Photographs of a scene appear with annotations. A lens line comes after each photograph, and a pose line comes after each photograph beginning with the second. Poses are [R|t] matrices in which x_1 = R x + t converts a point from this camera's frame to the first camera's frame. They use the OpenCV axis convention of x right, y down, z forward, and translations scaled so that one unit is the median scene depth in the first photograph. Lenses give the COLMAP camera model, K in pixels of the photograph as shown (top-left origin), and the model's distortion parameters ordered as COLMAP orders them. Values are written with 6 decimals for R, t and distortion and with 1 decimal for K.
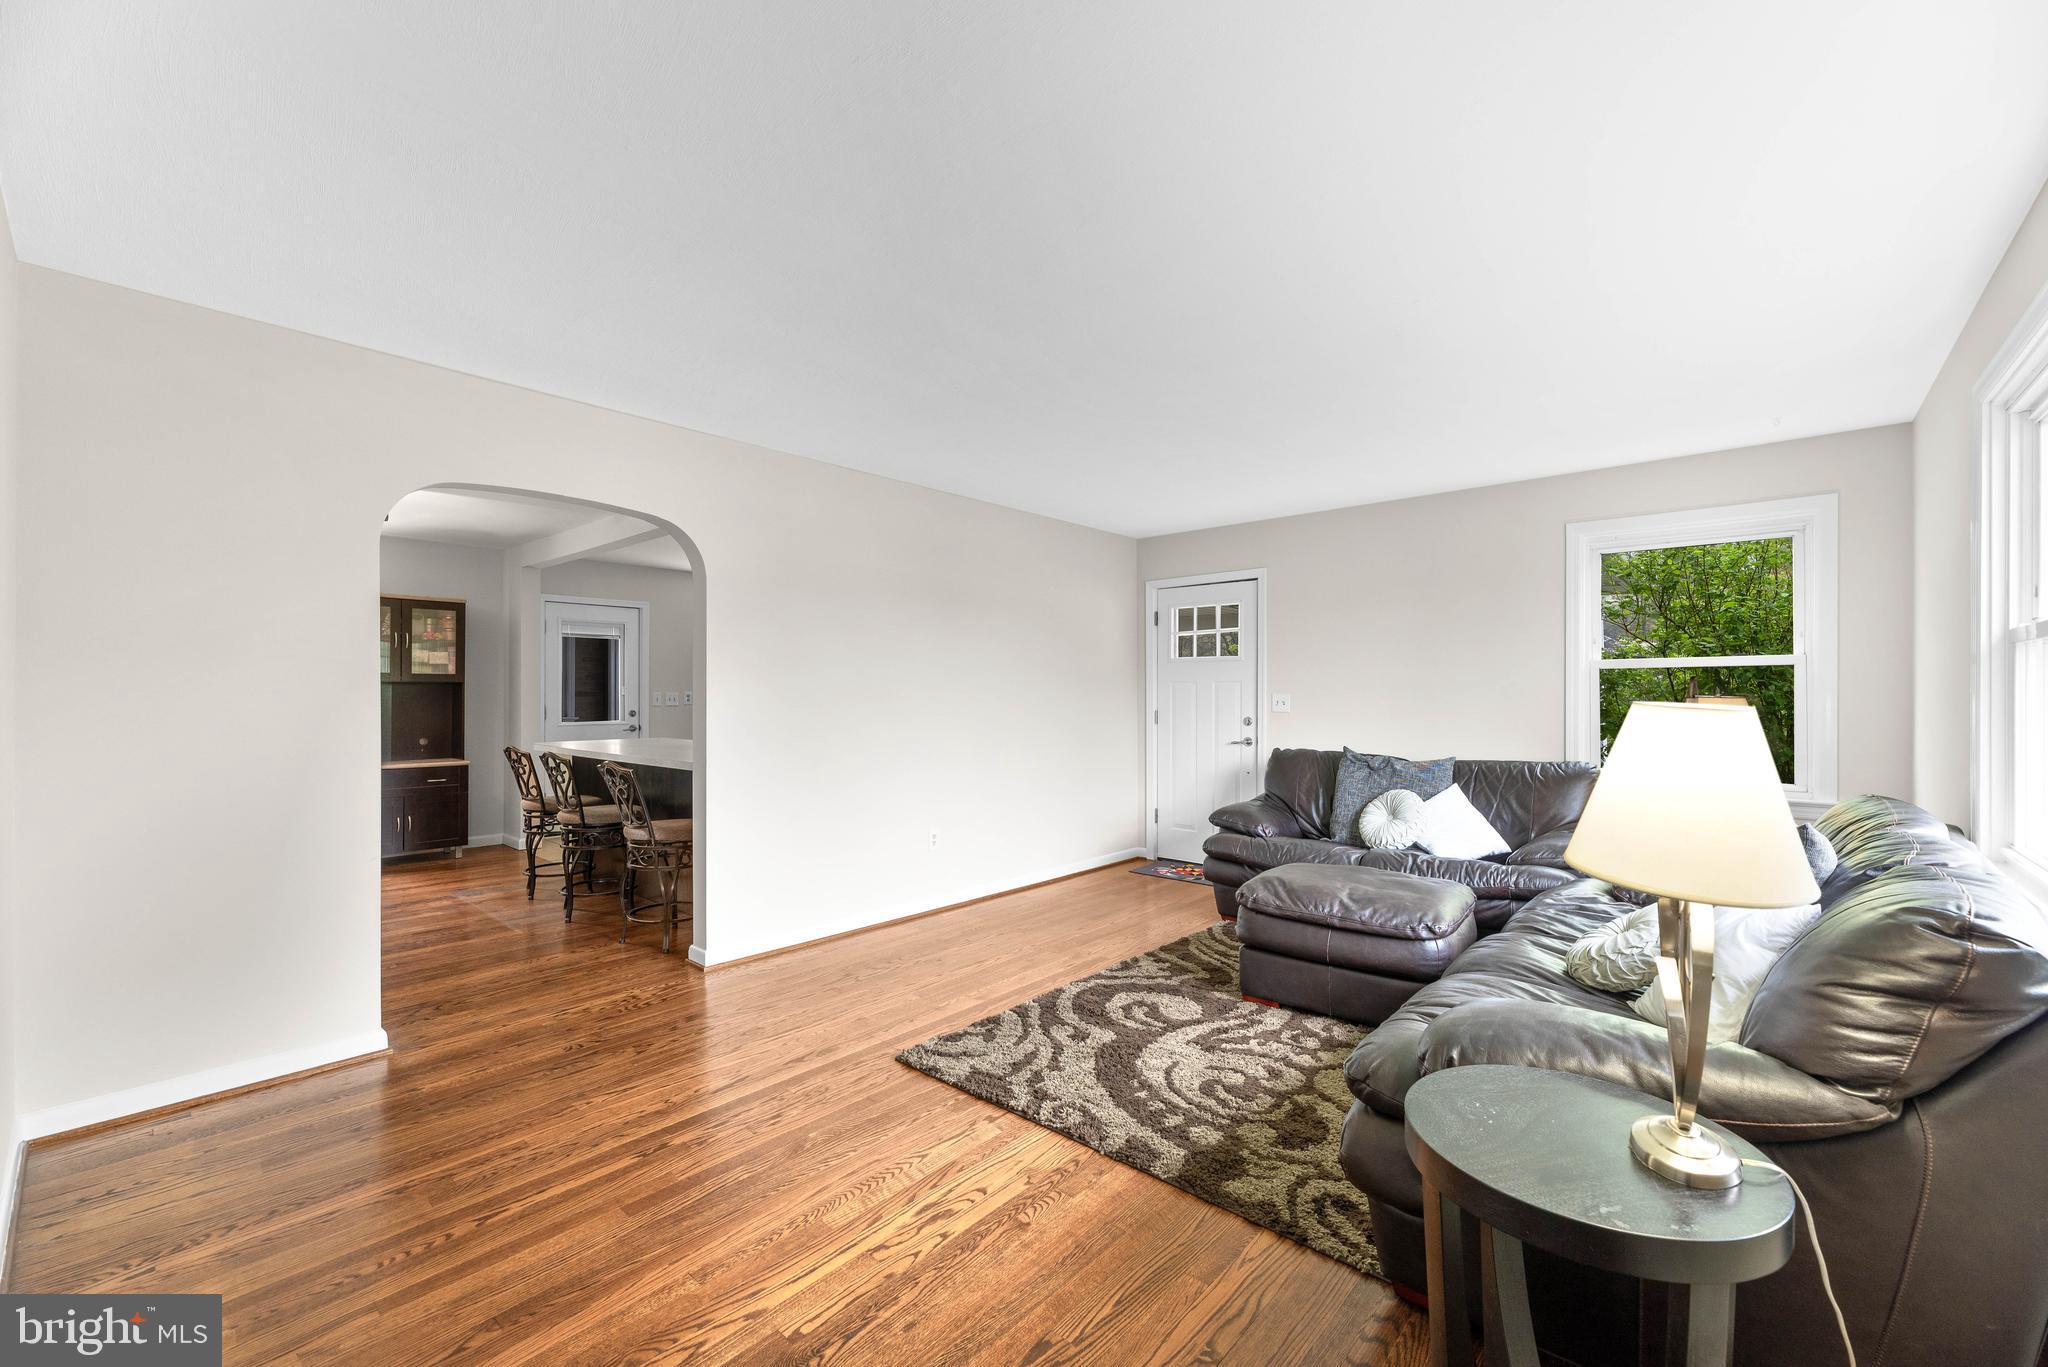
lens RADIAL K [[828.9, 0, 1026.2], [0, 828.9, 692.7], [0, 0, 1]] dist [0.000426, -0.000466]
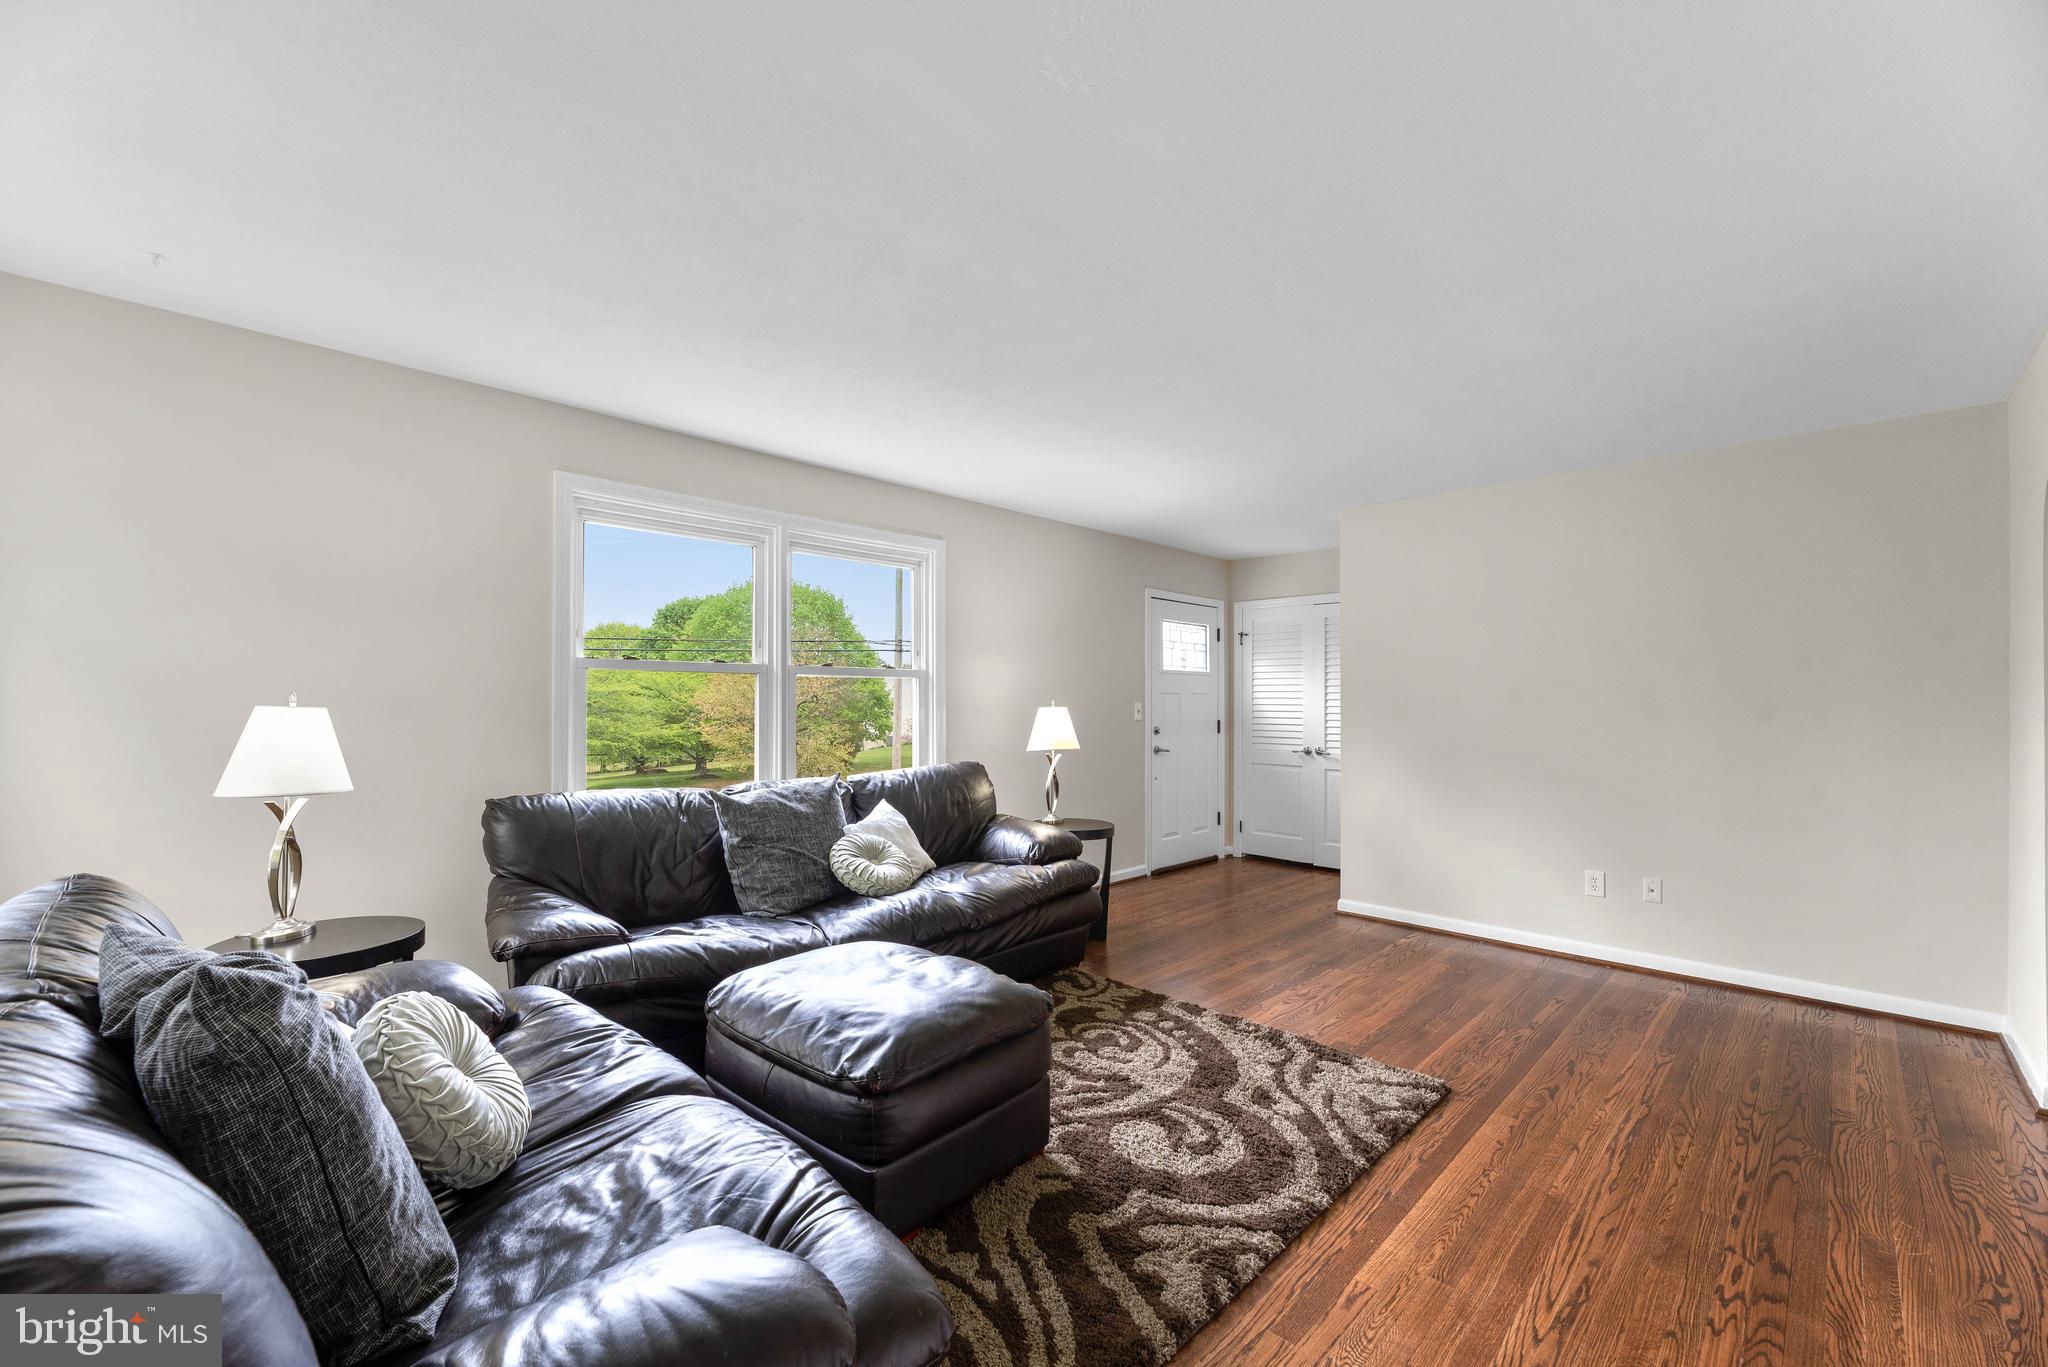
lens RADIAL K [[828.9, 0, 1033.2], [0, 828.9, 691.2], [0, 0, 1]] dist [0.000426, -0.000466]
pose [[-0.998889, -0.006755, 0.046629, 0.262639], [-0.007289, 0.999910, -0.011280, -0.005056], [-0.046548, -0.011608, -0.998849, 1.842332]]
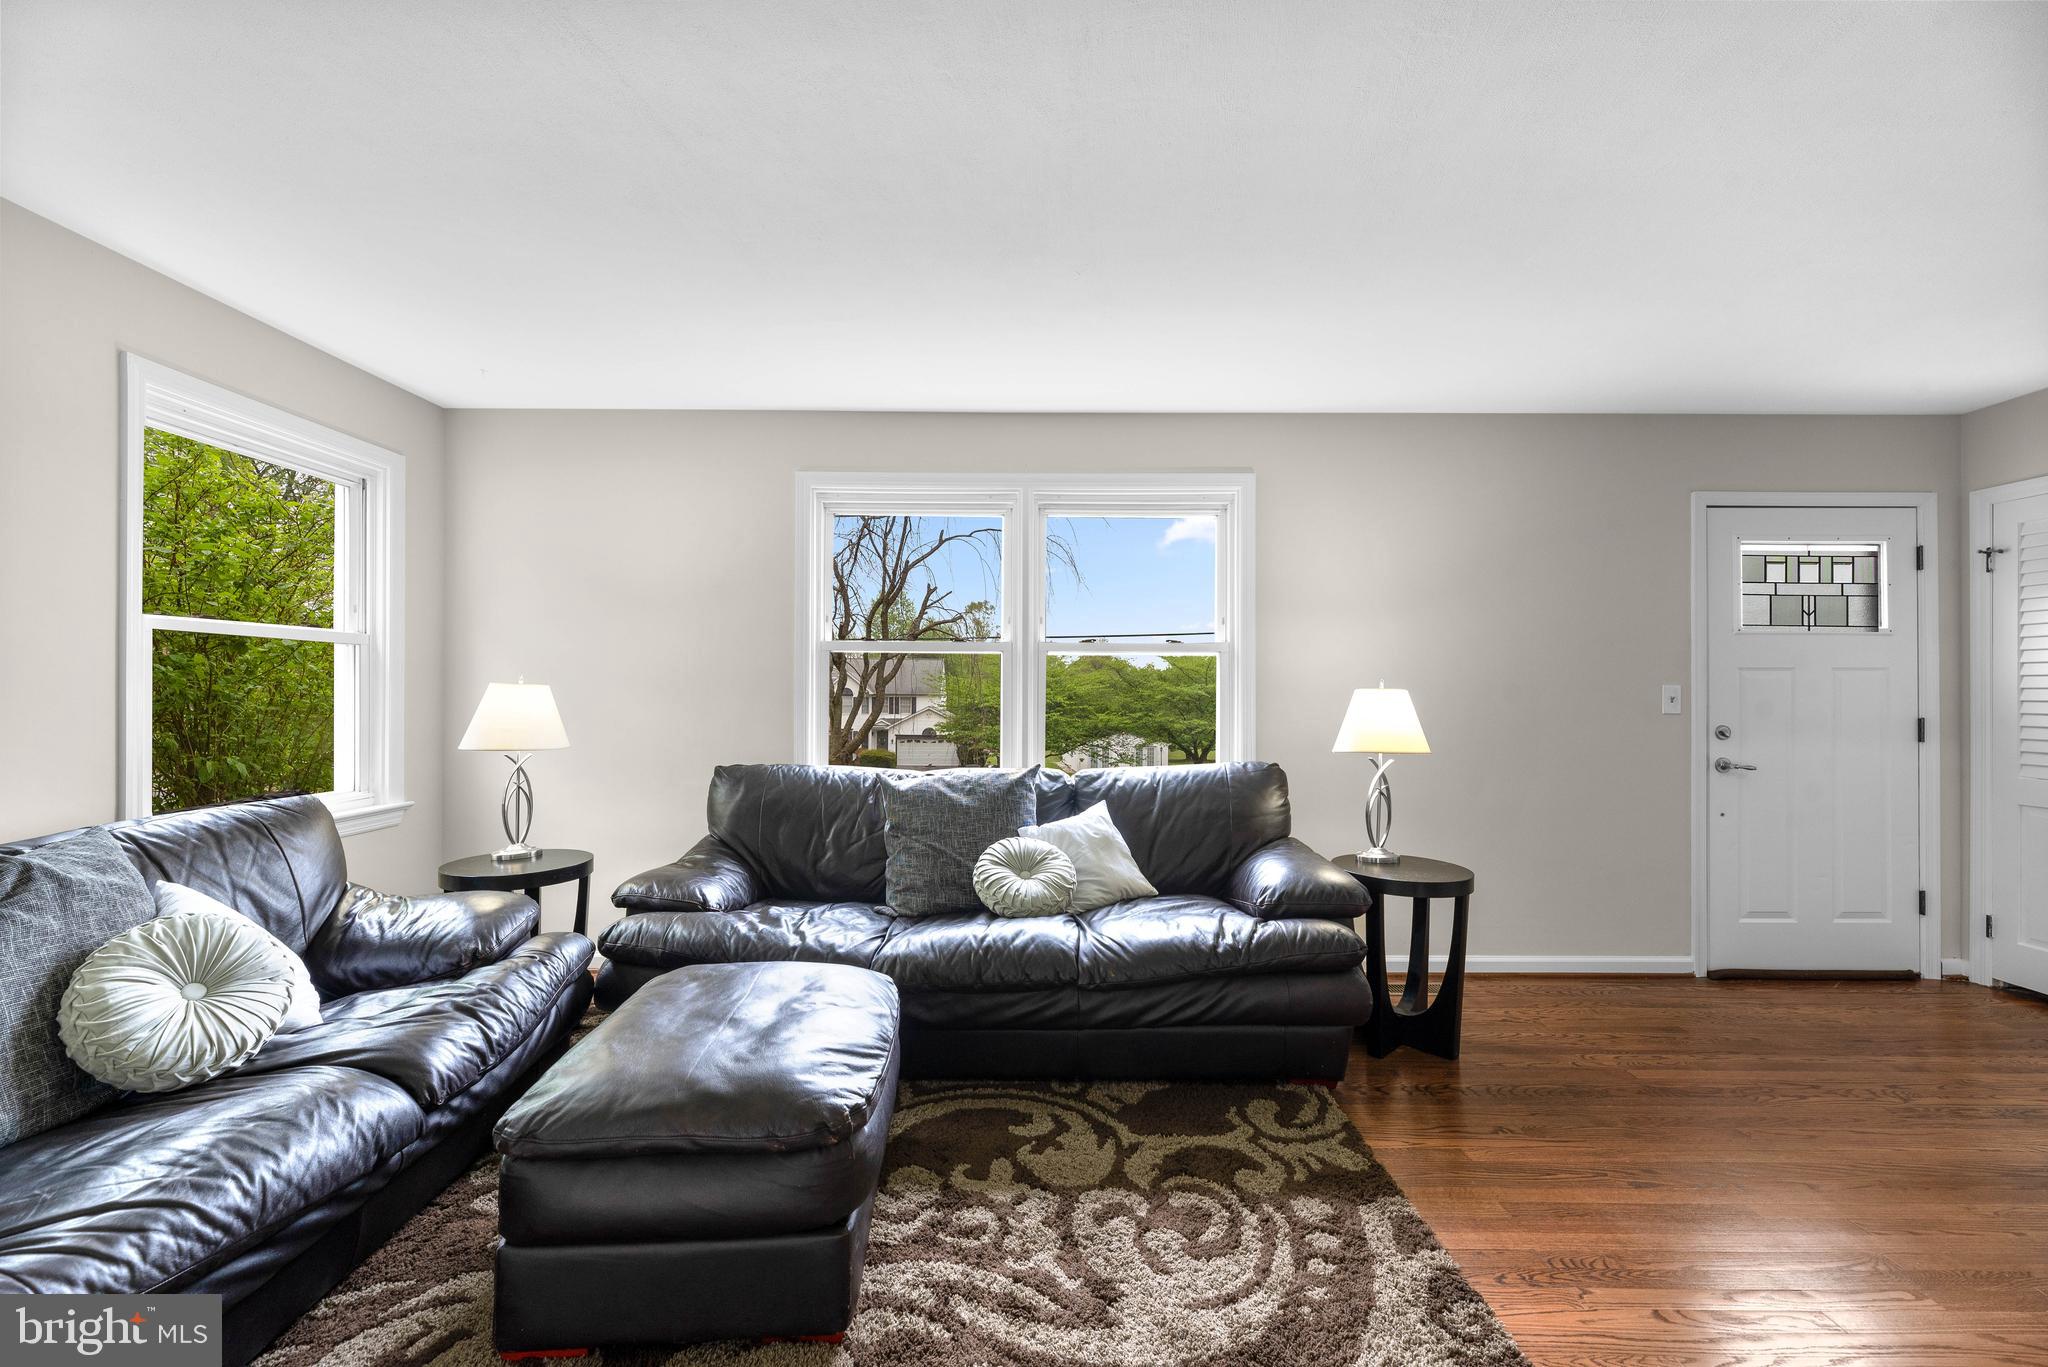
lens RADIAL K [[828.9, 0, 1029.8], [0, 828.9, 683.0], [0, 0, 1]] dist [0.000426, -0.000466]
pose [[-0.665011, 0.000008, 0.746833, -0.164640], [-0.005413, 0.999974, -0.004830, 0.006486], [-0.746814, -0.007255, -0.664994, 1.339164]]
